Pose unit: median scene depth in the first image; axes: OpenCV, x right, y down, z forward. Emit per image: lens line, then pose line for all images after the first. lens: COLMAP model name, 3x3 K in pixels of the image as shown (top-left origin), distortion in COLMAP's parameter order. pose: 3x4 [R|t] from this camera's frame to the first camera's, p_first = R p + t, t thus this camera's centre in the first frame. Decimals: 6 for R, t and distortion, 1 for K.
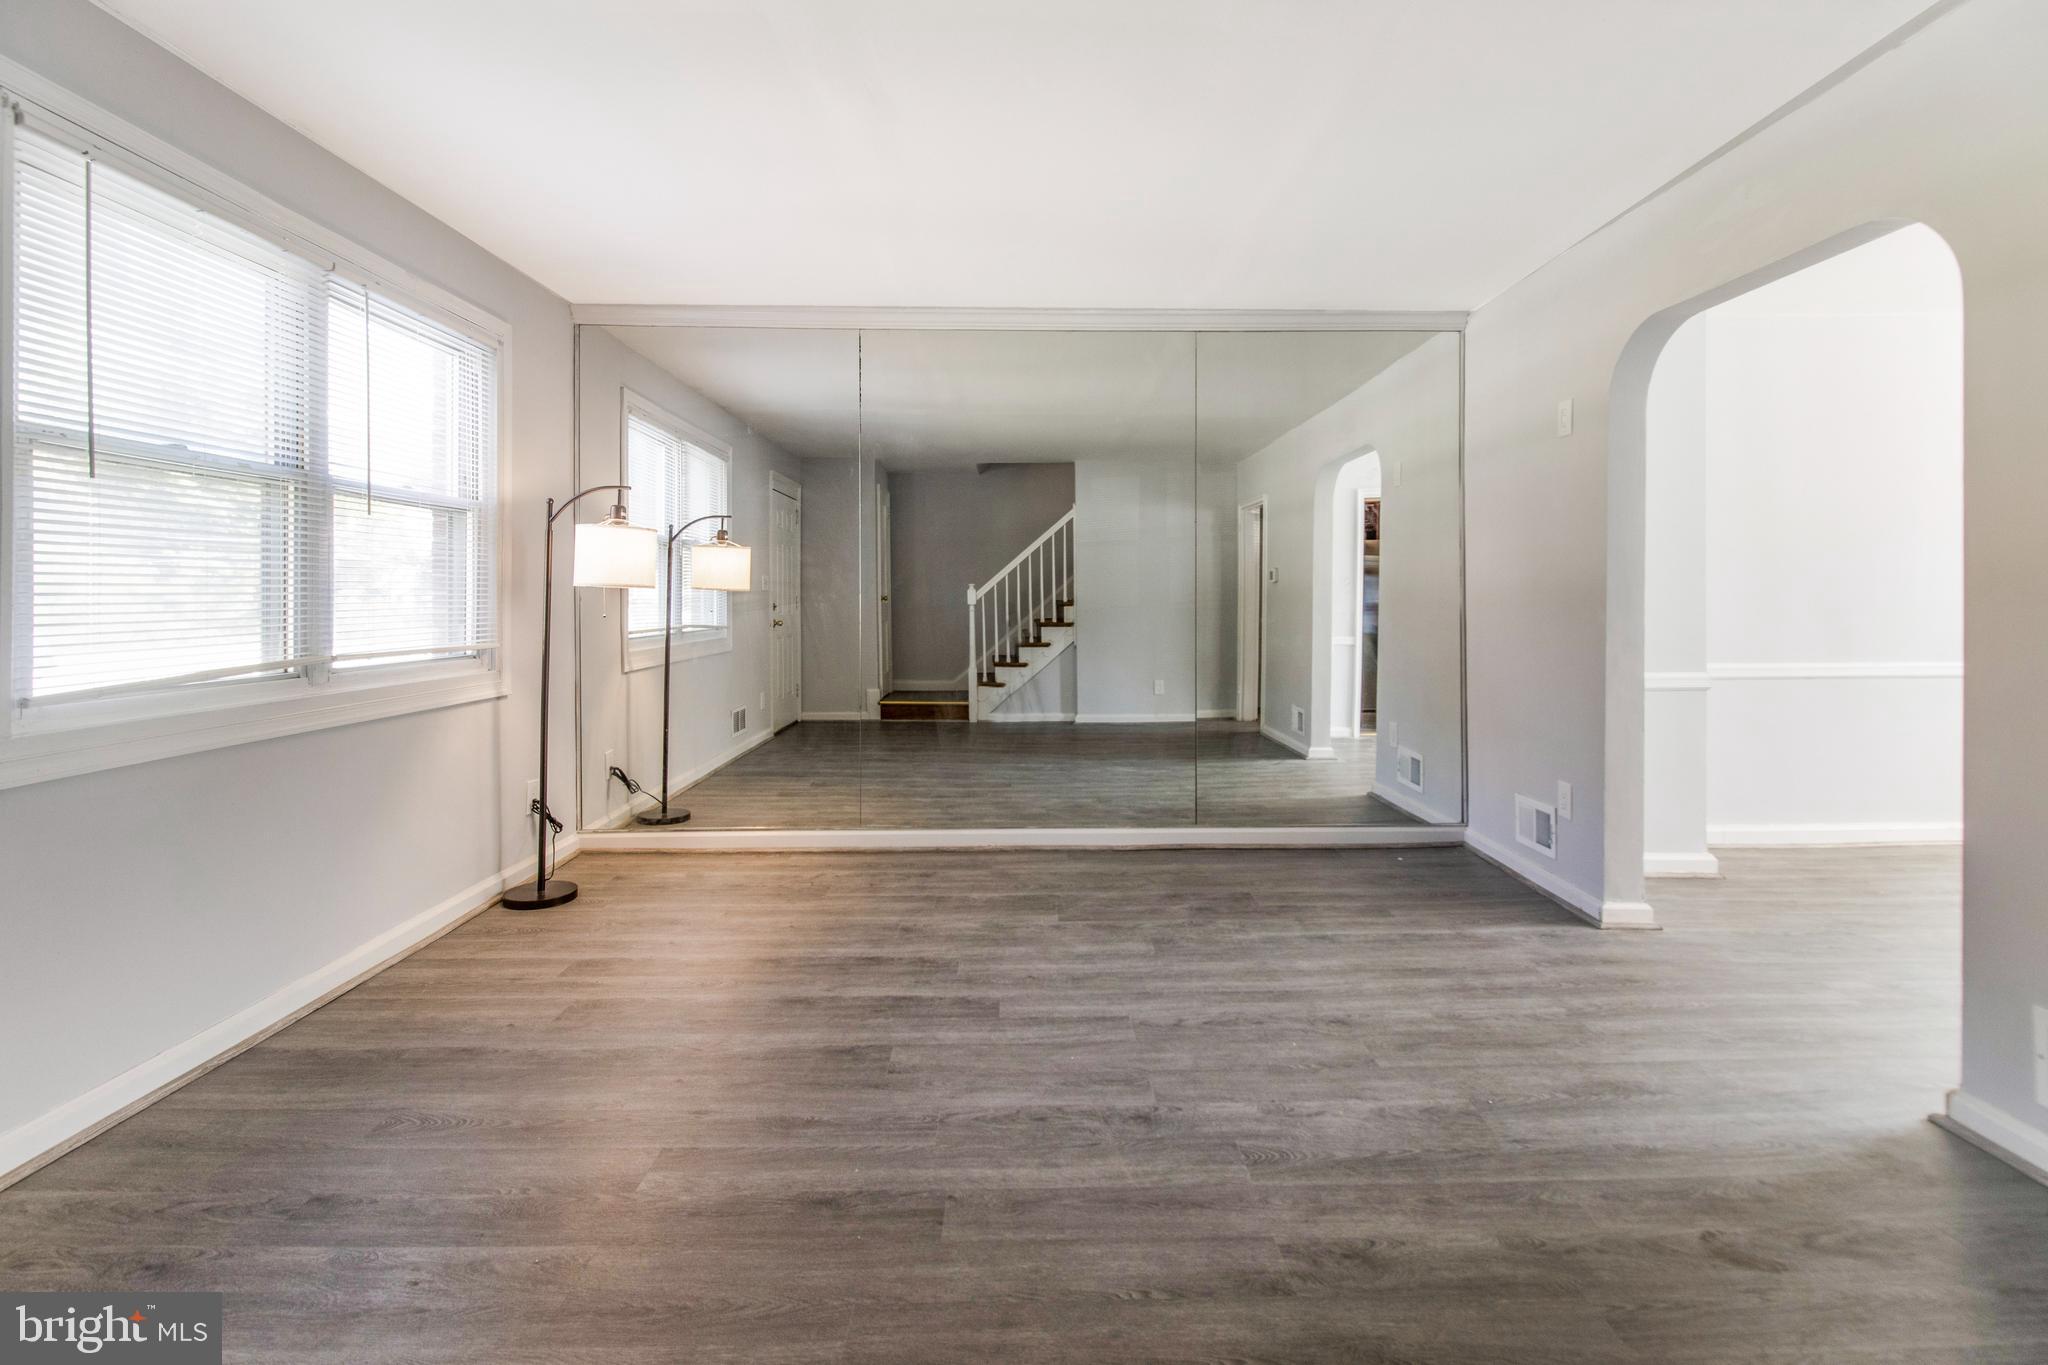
lens RADIAL K [[954.3, 0, 1062.6], [0, 954.3, 626.1], [0, 0, 1]] dist [0.013676, -0.007406]
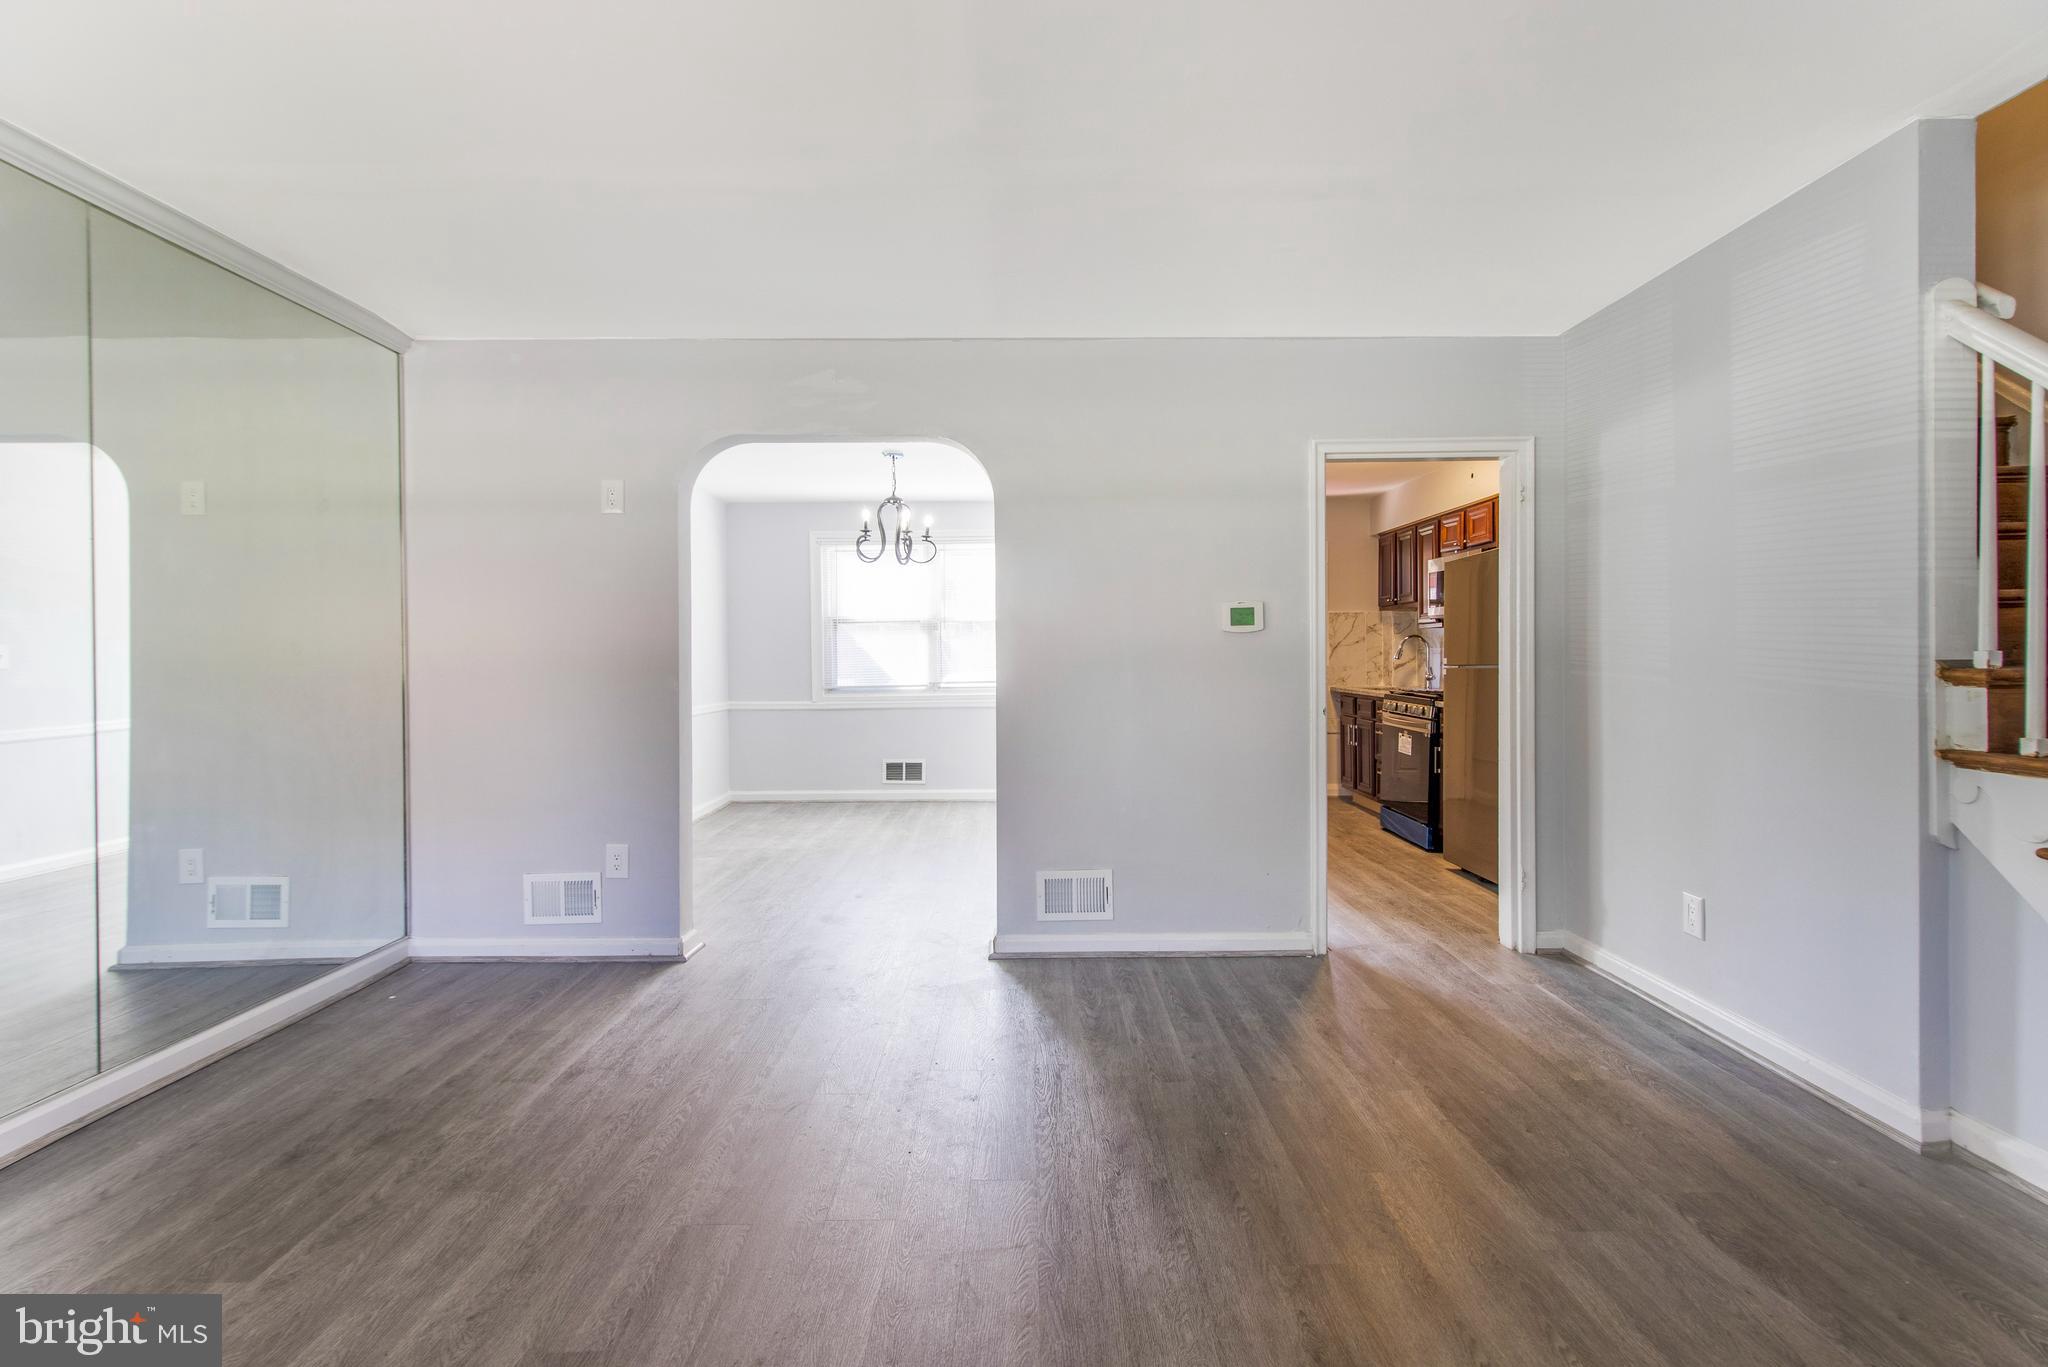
lens RADIAL K [[954.3, 0, 1027.9], [0, 954.3, 666.4], [0, 0, 1]] dist [0.013676, -0.007406]
pose [[0.019639, -0.004375, 0.999798, -0.814918], [0.036876, 0.999313, 0.003649, -0.029275], [-0.999127, 0.036797, 0.019787, 0.836840]]
